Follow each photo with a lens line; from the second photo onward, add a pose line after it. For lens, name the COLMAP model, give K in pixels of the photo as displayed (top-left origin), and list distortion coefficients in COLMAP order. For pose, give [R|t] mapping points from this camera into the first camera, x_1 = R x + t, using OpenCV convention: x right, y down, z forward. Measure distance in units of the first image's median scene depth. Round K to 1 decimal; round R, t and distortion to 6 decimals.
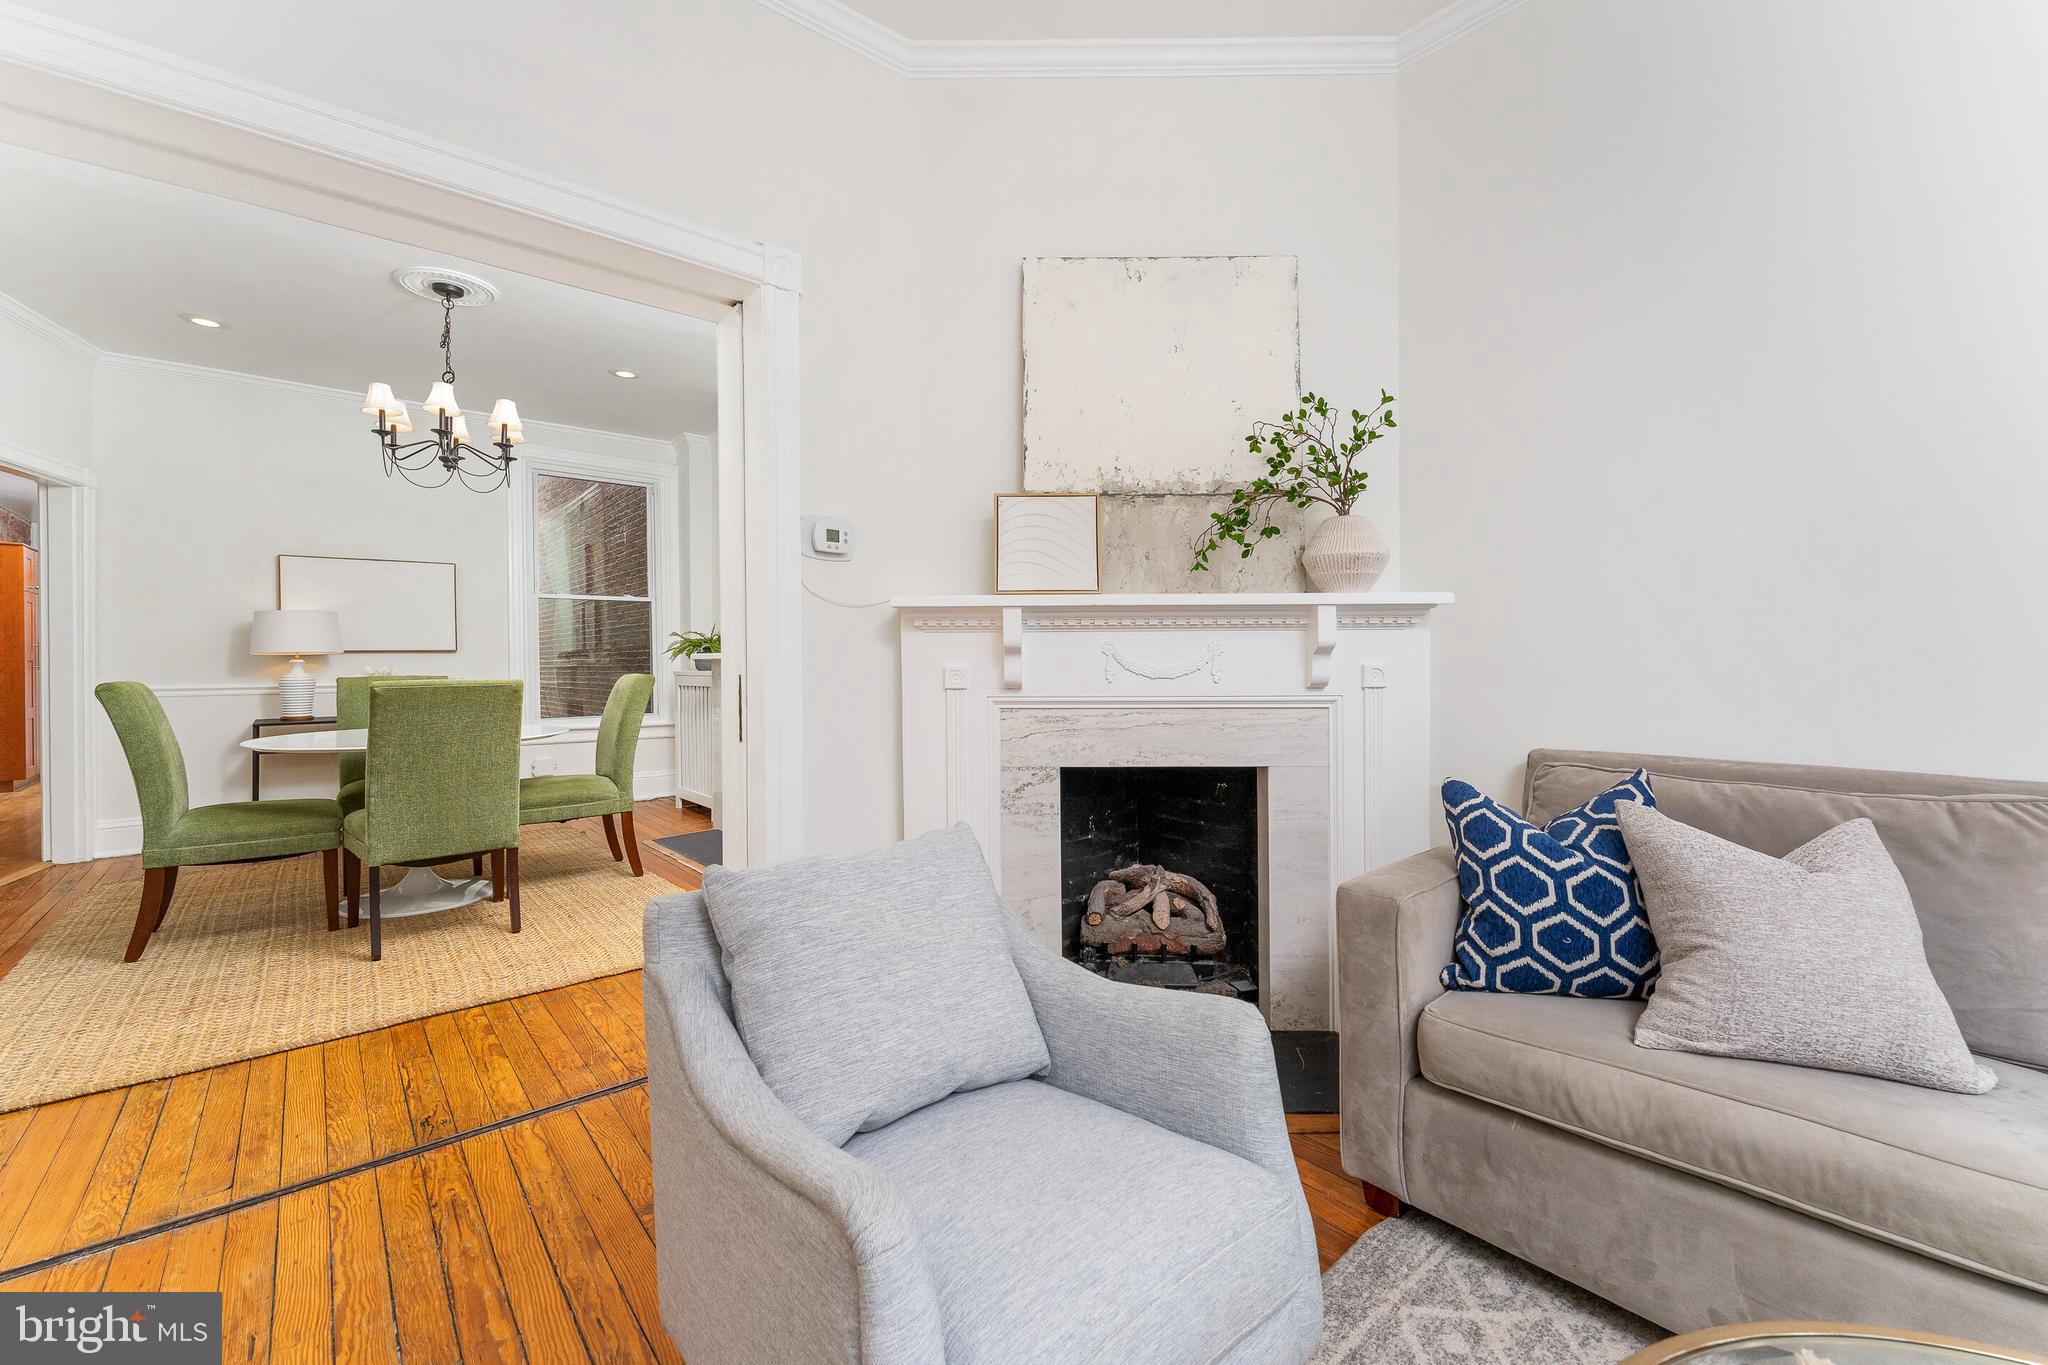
lens RADIAL K [[836.8, 0, 1032.2], [0, 836.8, 674.3], [0, 0, 1]] dist [-0.000338, -0.000078]
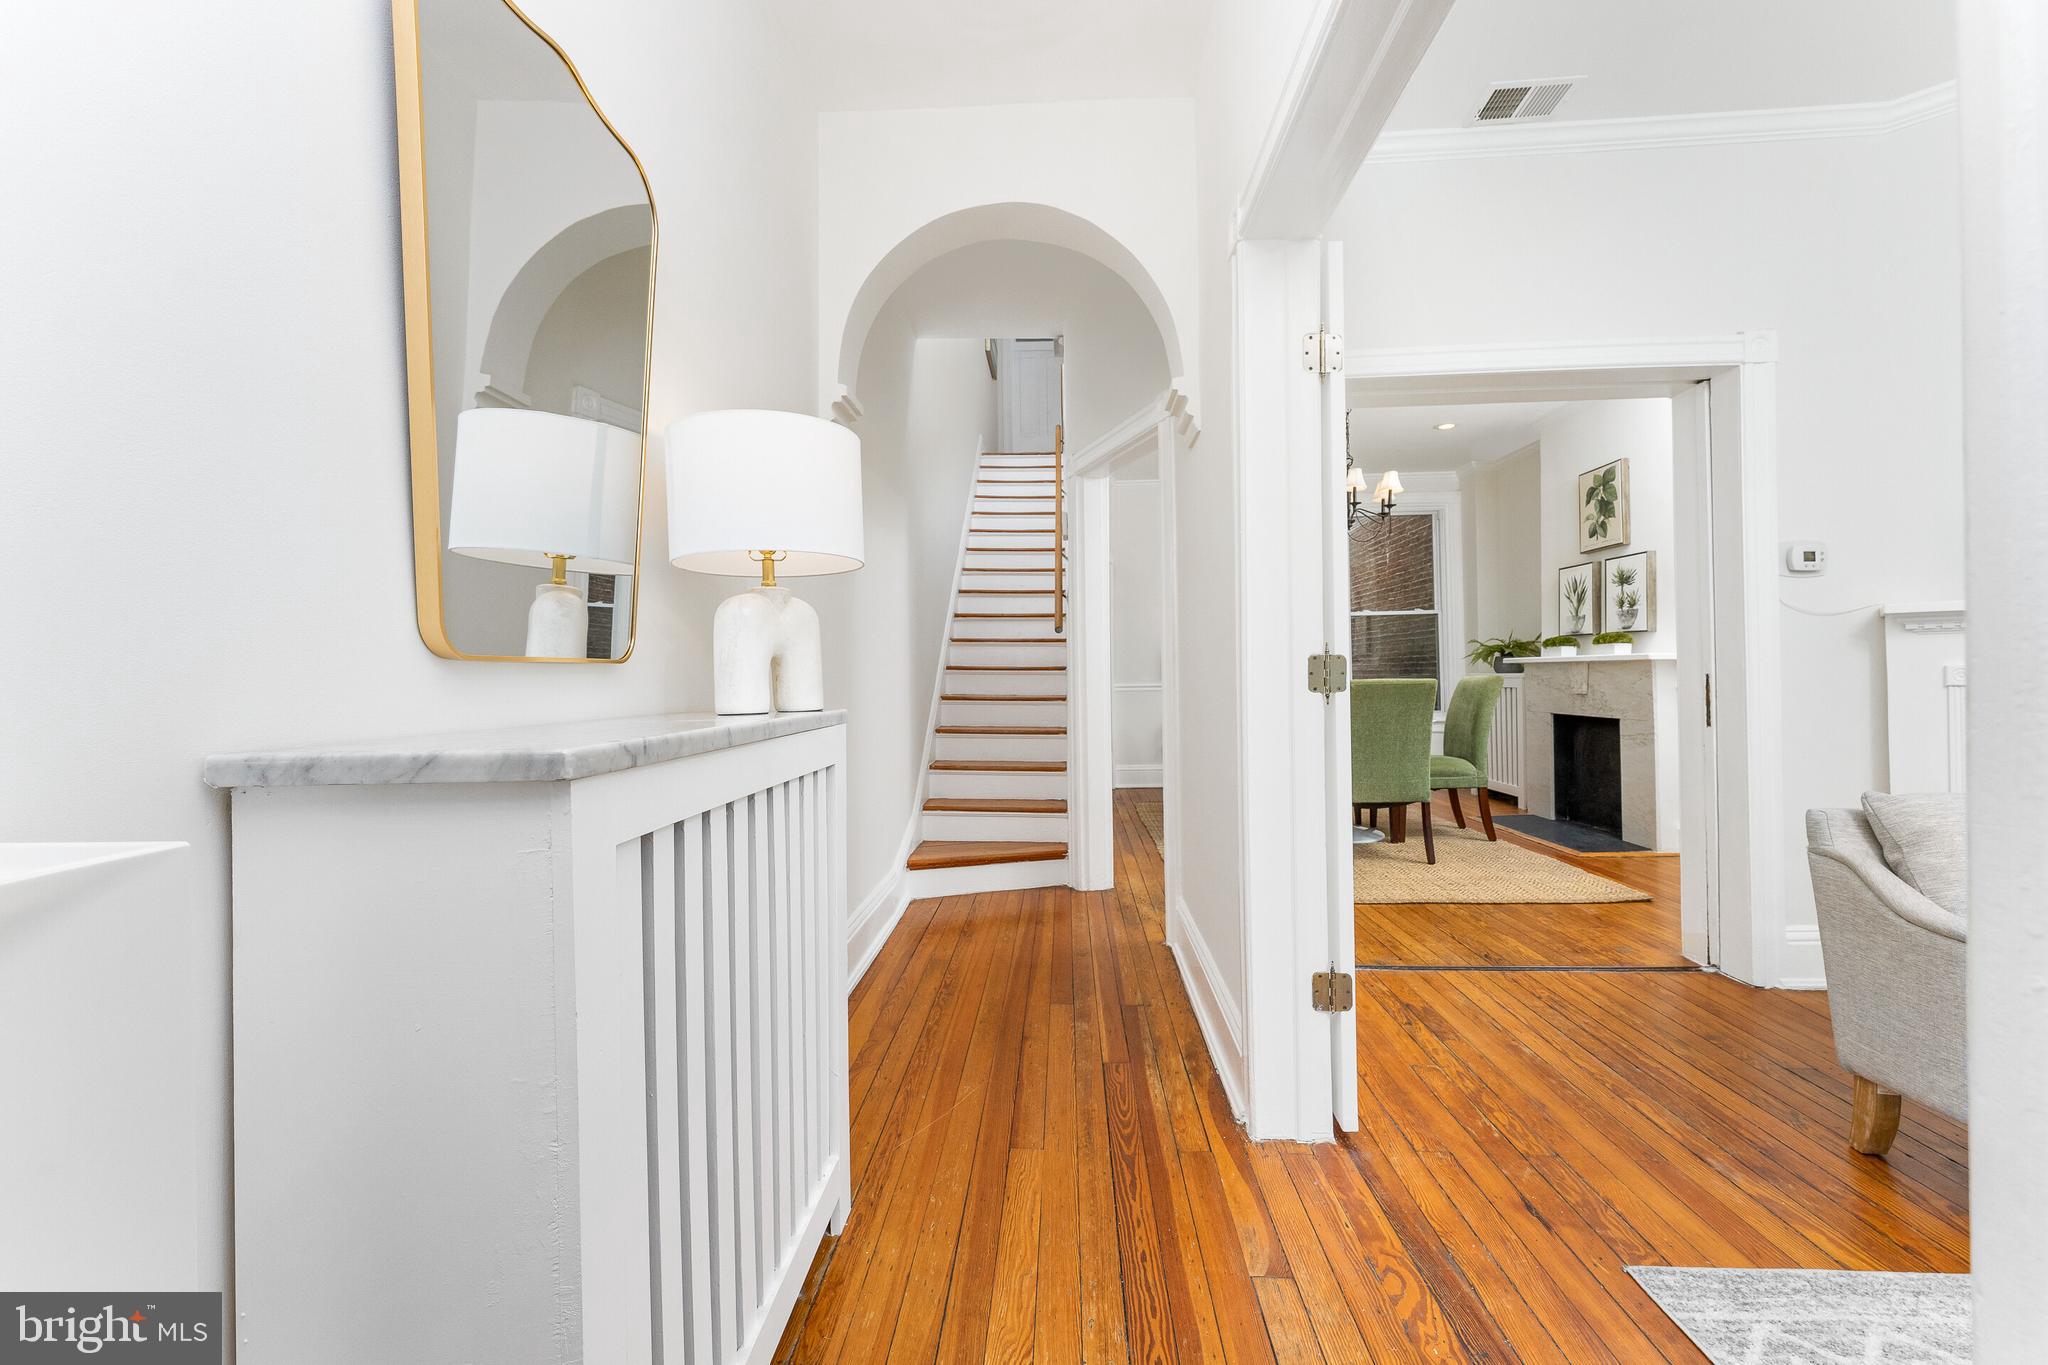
lens RADIAL K [[829.2, 0, 1016.9], [0, 829.2, 678.1], [0, 0, 1]] dist [0.000714, -0.000044]
pose [[0.717599, -0.002145, -0.696453, -0.225665], [0.001236, 0.999998, -0.001806, 0.007961], [0.696455, 0.000435, 0.717600, -0.630362]]
